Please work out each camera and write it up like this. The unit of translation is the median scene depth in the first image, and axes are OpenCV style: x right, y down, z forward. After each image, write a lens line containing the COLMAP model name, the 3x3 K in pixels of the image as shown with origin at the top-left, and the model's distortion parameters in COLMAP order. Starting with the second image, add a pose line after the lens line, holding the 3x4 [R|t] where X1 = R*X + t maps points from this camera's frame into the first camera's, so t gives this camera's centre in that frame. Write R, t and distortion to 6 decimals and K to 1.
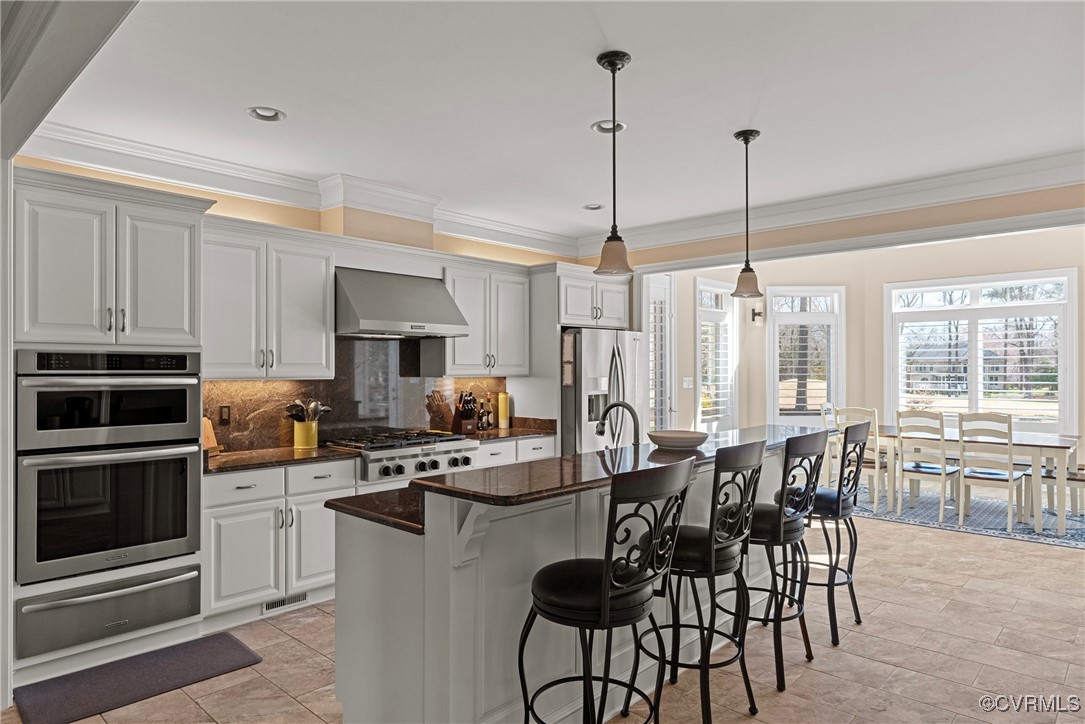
lens RADIAL K [[656.5, 0, 541.5], [0, 656.5, 368.4], [0, 0, 1]] dist [-0.001636, -0.000051]
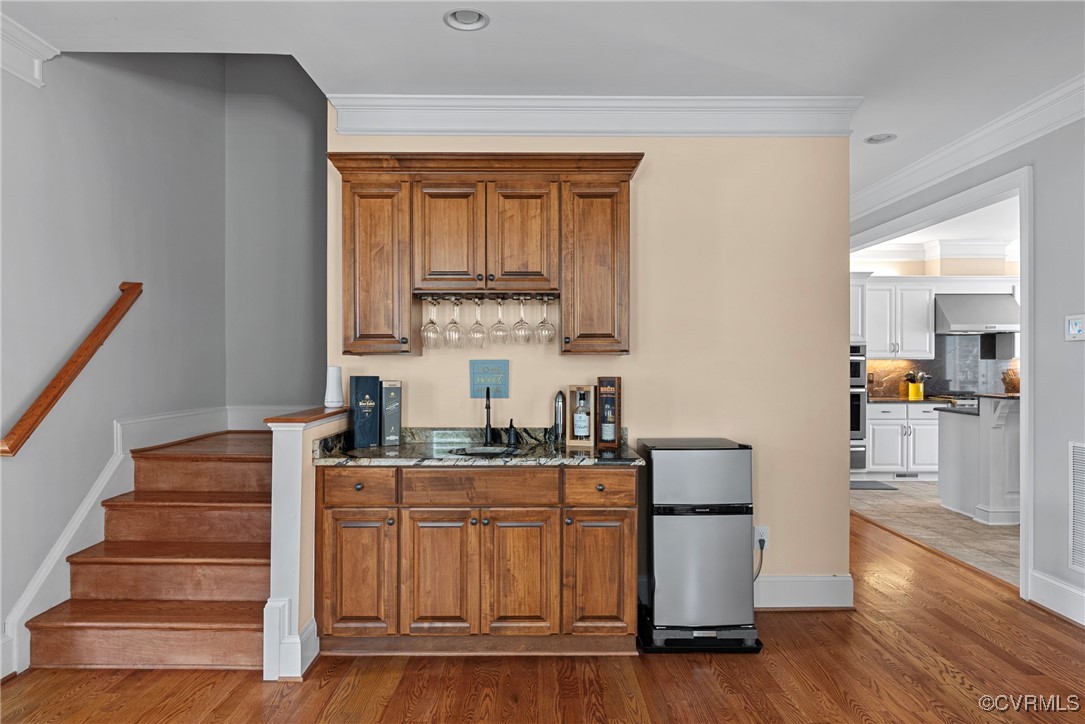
lens RADIAL K [[685.4, 0, 545.4], [0, 685.4, 367.3], [0, 0, 1]] dist [0.001344, 0.001872]
pose [[0.694504, 0.005240, -0.719469, 0.282794], [-0.000106, 0.999974, 0.007180, 0.025826], [0.719489, -0.004910, 0.694487, -1.026752]]
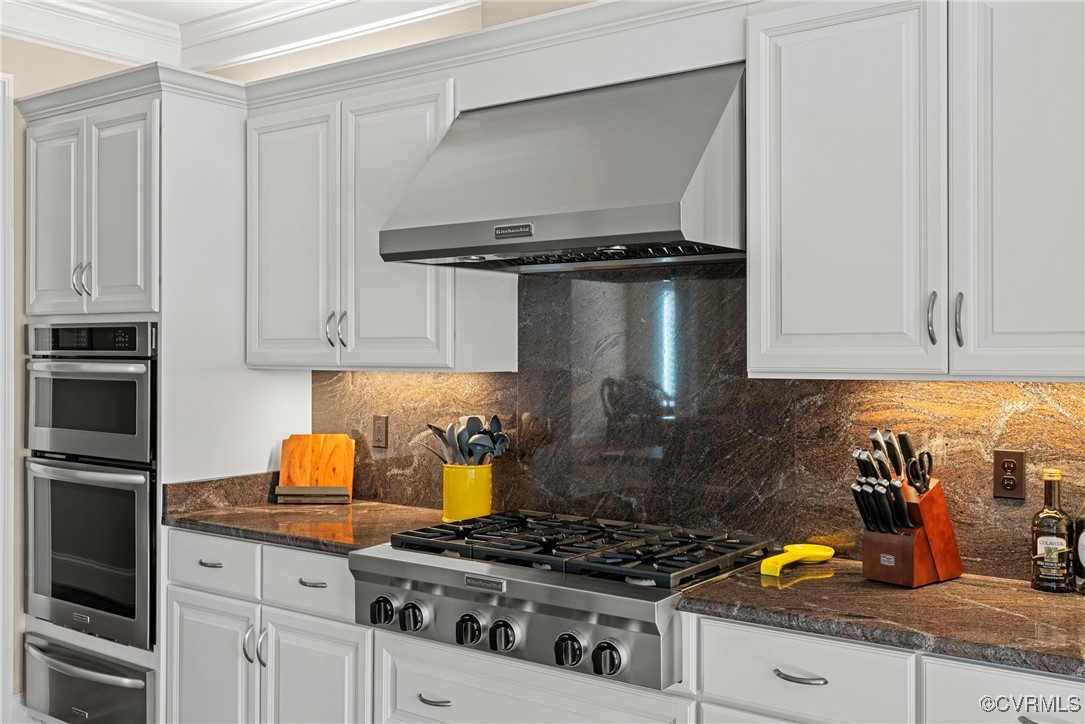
lens RADIAL K [[1063.4, 0, 536.6], [0, 1063.4, 360.4], [0, 0, 1]] dist [0.014250, 0.000000]
pose [[0.115799, 0.011777, -0.993203, 0.400335], [0.000384, 0.999929, 0.011902, -0.000182], [0.993273, -0.001759, 0.115787, 0.999948]]
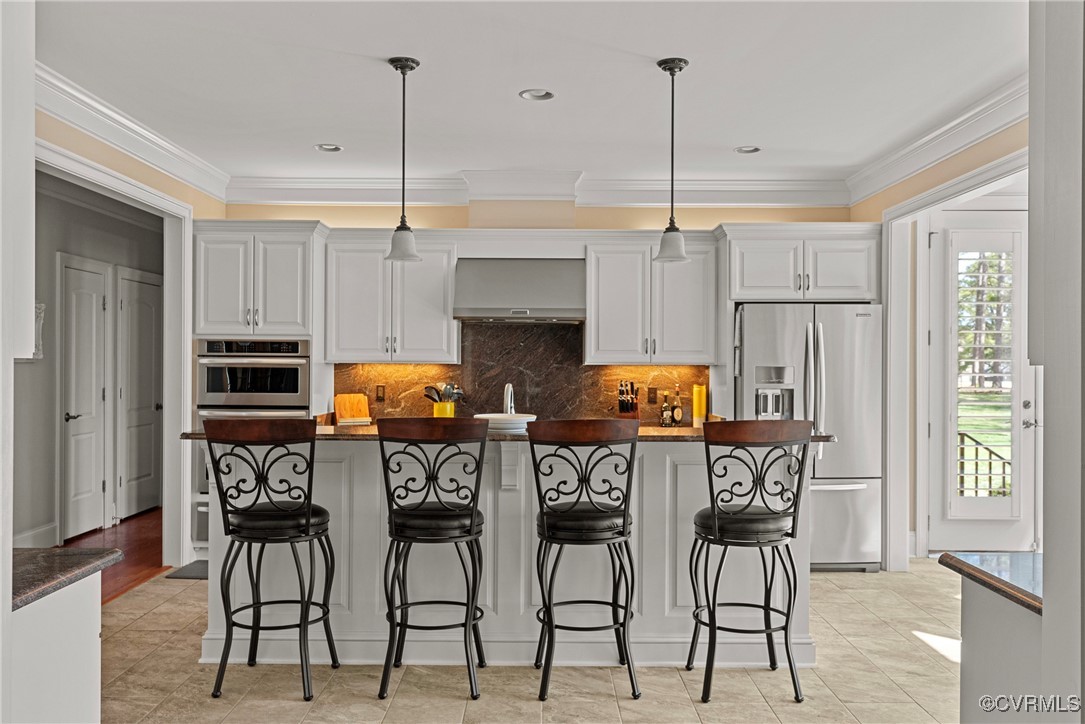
lens RADIAL K [[901.9, 0, 542.8], [0, 901.9, 366.2], [0, 0, 1]] dist [0.009671, 0.001014]
pose [[0.685835, 0.005310, -0.727738, 0.875802], [-0.006414, 0.999979, 0.001252, 0.018239], [0.727729, 0.003809, 0.685854, 0.095747]]
